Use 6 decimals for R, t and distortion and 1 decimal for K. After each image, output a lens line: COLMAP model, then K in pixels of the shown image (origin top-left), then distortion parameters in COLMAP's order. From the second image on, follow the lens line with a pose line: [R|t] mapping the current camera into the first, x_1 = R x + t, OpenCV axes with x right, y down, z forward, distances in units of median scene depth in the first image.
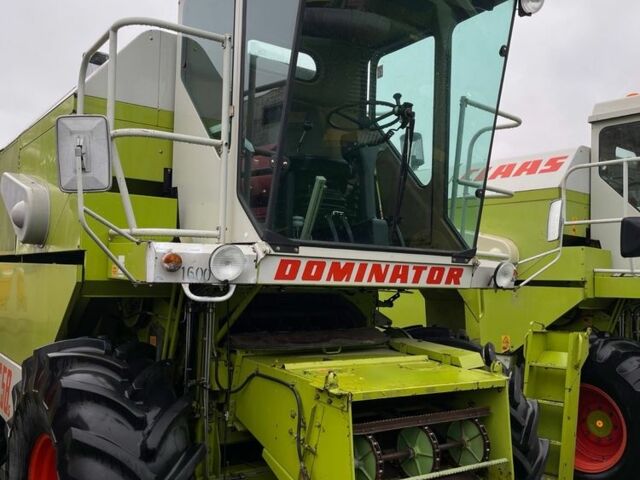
lens RADIAL K [[652.3, 0, 321.5], [0, 652.3, 237.3], [0, 0, 1]] dist [0.014312, 0.000000]
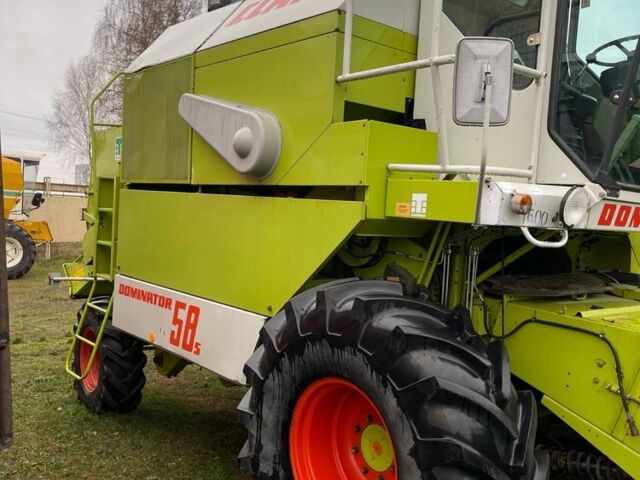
lens RADIAL K [[652.3, 0, 318.1], [0, 652.3, 246.5], [0, 0, 1]] dist [0.014312, 0.000000]
pose [[0.997653, 0.026496, 0.063133, -0.517752], [-0.033829, 0.992430, 0.118060, -0.001846], [-0.059527, -0.119919, 0.990997, 0.081847]]
